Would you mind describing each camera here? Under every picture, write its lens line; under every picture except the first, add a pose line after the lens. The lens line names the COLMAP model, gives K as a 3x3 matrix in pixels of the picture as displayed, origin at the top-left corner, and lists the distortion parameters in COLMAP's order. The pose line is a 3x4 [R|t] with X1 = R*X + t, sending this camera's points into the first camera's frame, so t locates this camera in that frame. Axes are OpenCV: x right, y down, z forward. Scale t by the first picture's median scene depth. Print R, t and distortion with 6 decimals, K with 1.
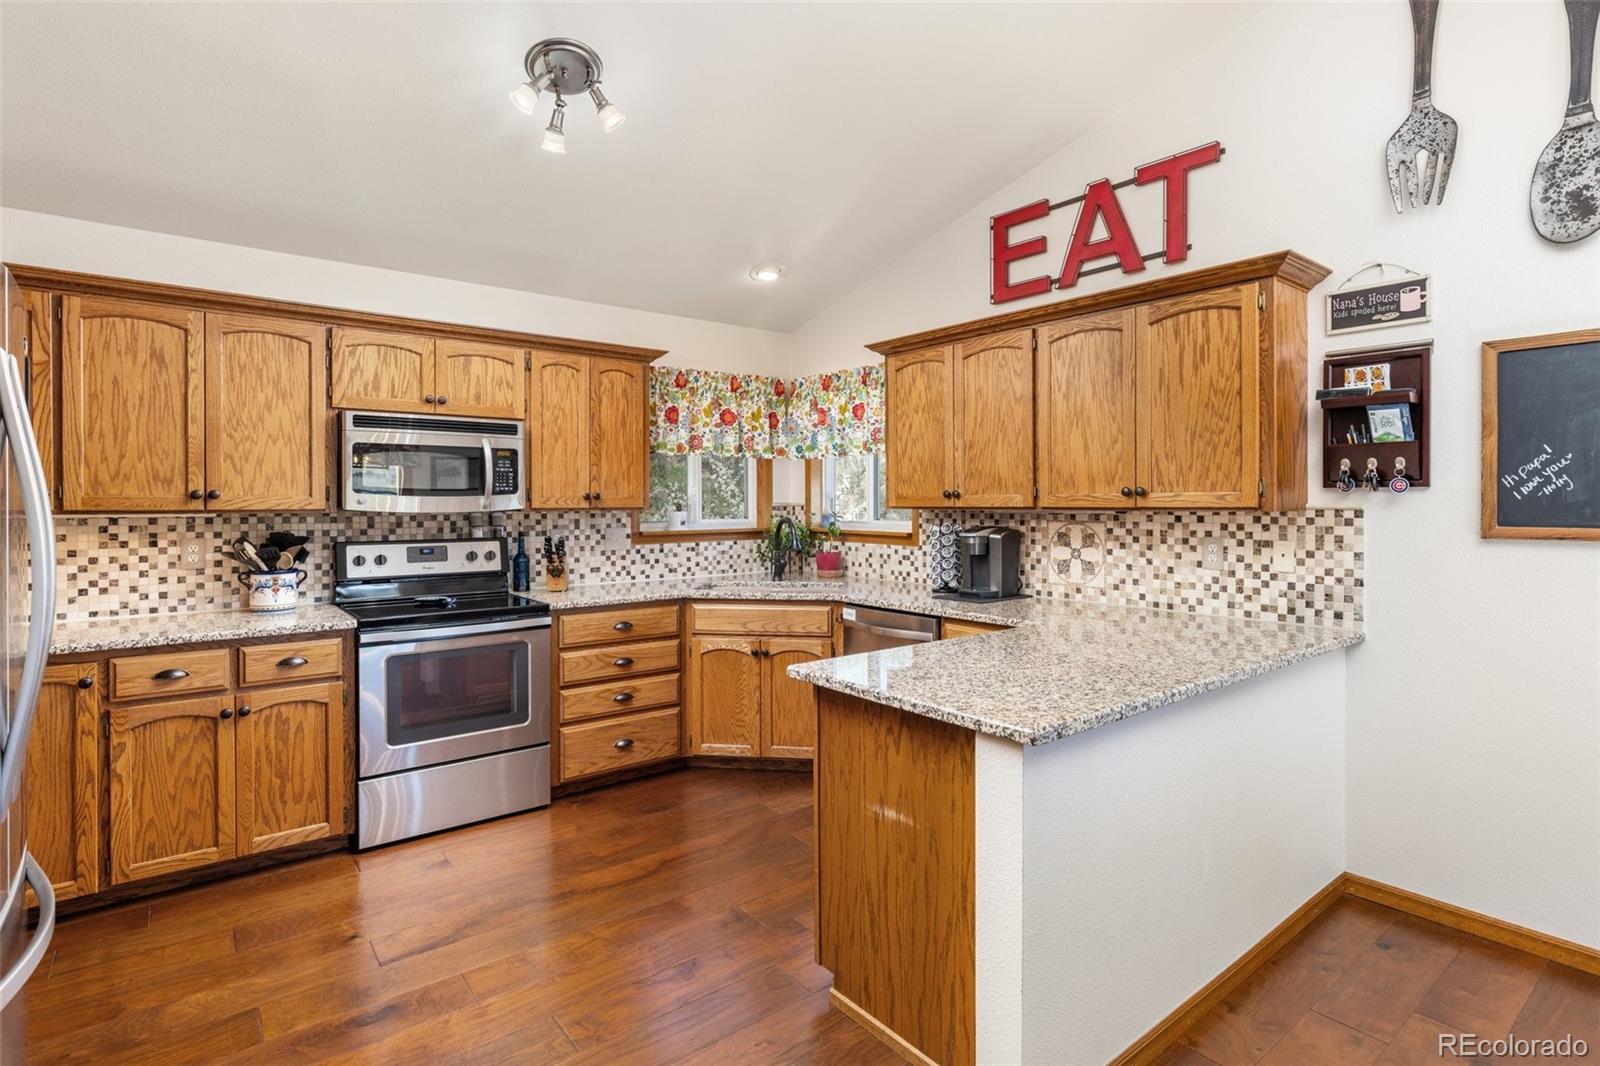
lens RADIAL K [[795.3, 0, 803.3], [0, 795.3, 508.9], [0, 0, 1]] dist [-0.001649, -0.000077]
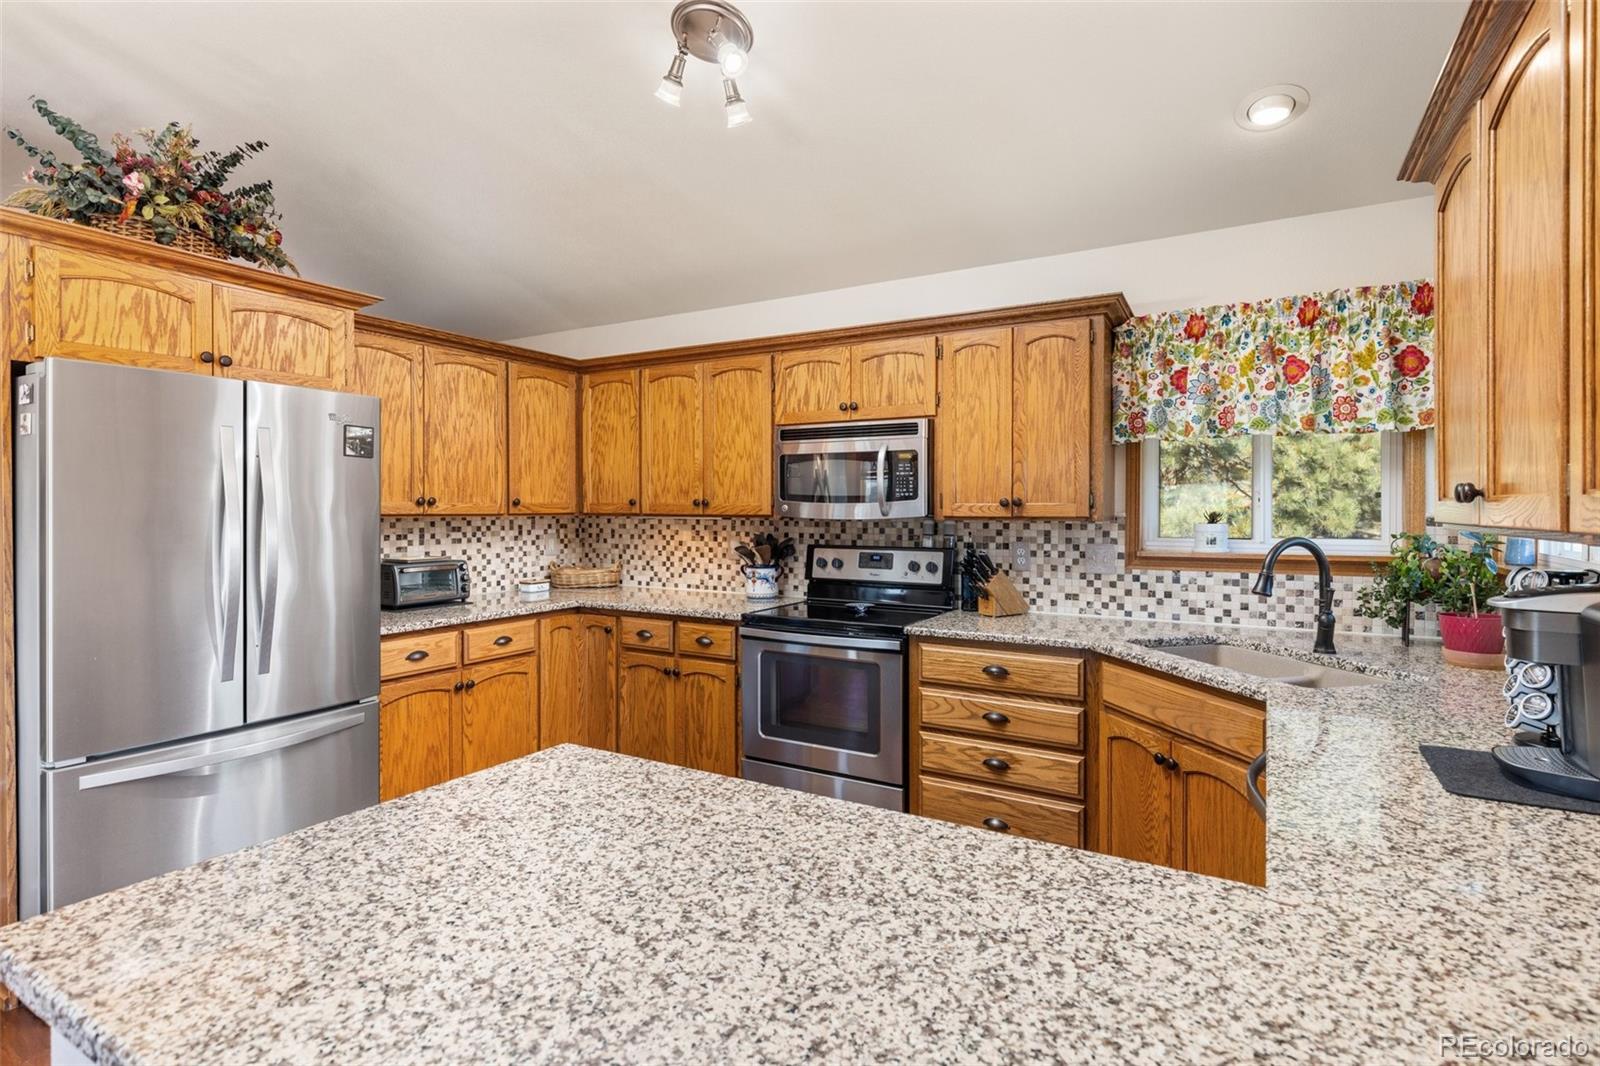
lens RADIAL K [[795.3, 0, 803.3], [0, 795.3, 508.9], [0, 0, 1]] dist [-0.001649, -0.000077]
pose [[0.361416, 0.003832, -0.932397, 0.404283], [-0.009808, 0.999952, 0.000308, -0.007312], [0.932353, 0.009034, 0.361437, 0.525666]]
